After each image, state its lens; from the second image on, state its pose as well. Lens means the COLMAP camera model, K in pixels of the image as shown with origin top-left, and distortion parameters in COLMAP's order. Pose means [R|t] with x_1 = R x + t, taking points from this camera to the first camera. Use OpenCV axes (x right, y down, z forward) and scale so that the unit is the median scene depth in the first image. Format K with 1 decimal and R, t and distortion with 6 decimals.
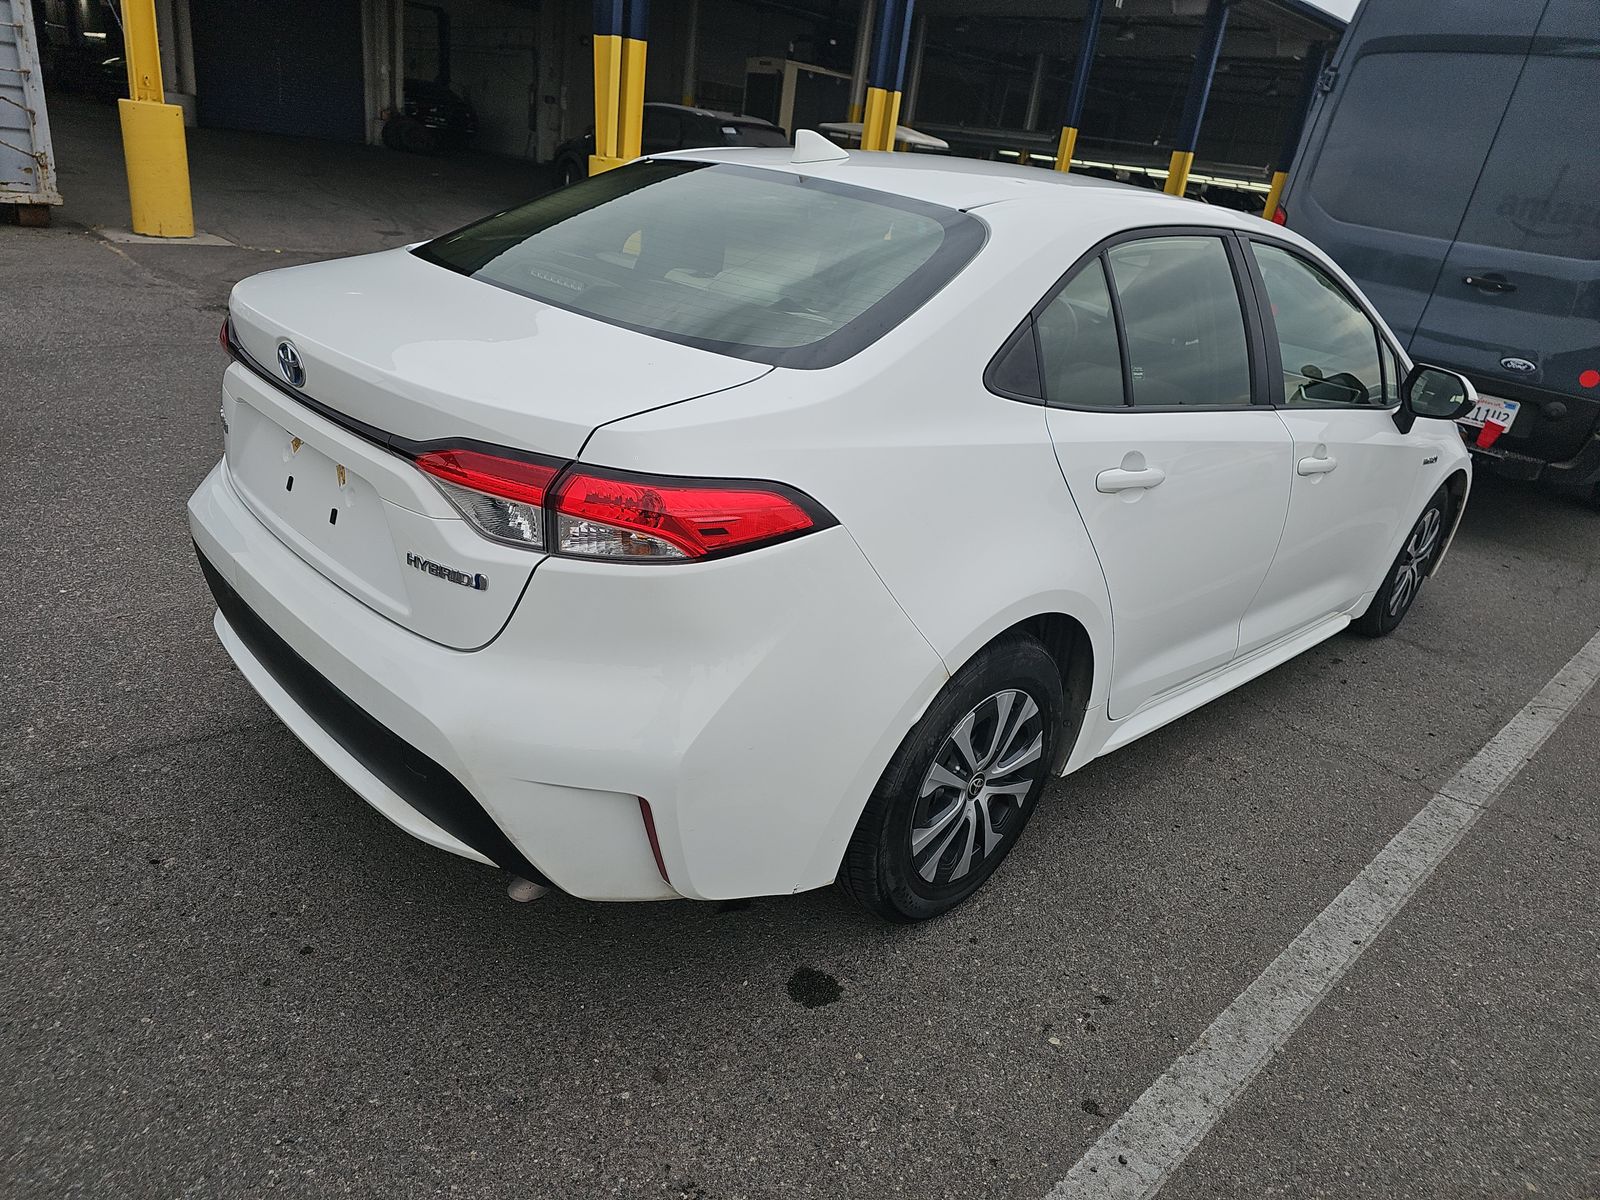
lens RADIAL K [[1060.8, 0, 800.0], [0, 1060.8, 600.0], [0, 0, 1]] dist [0.003927, 0.004015]
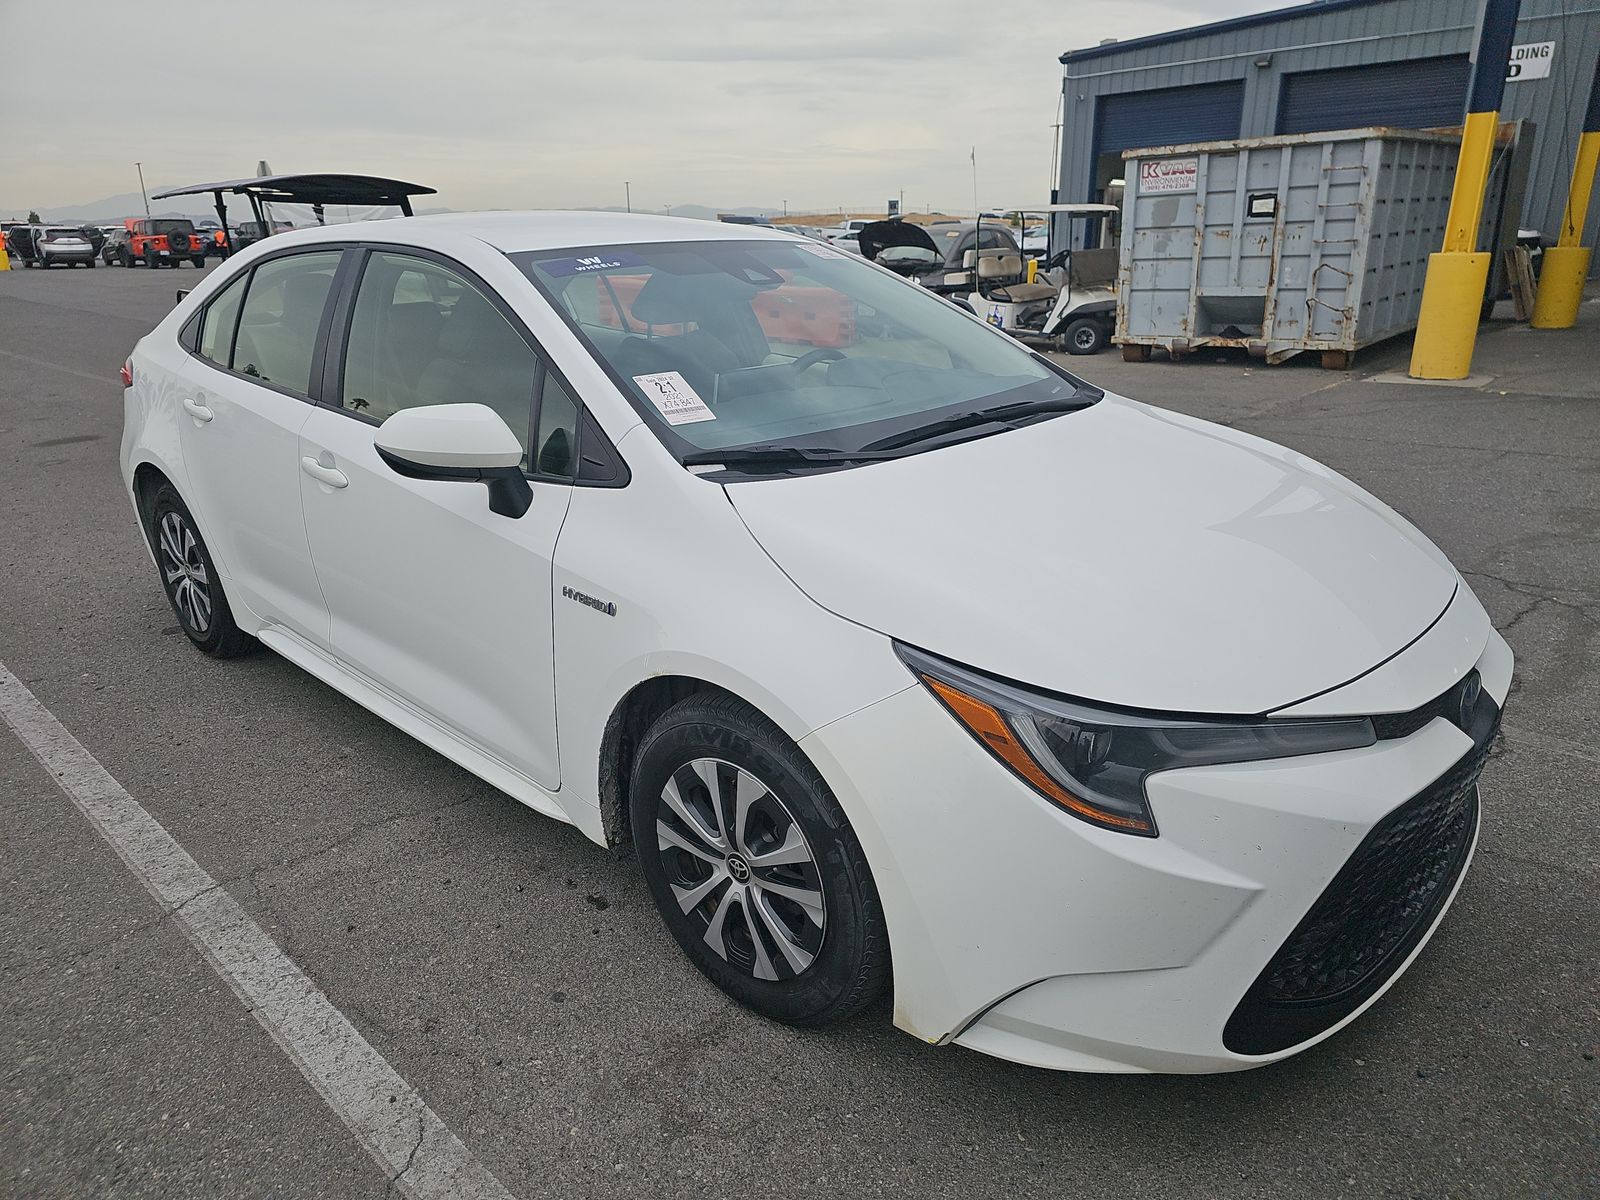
lens RADIAL K [[1046.4, 0, 801.4], [0, 1046.4, 611.1], [0, 0, 1]] dist [0.051779, -0.044494]
pose [[0.041436, 0.211588, -0.976480, 1.257676], [-0.363029, 0.913714, 0.182583, -0.296916], [0.930856, 0.346926, 0.114674, 1.146650]]
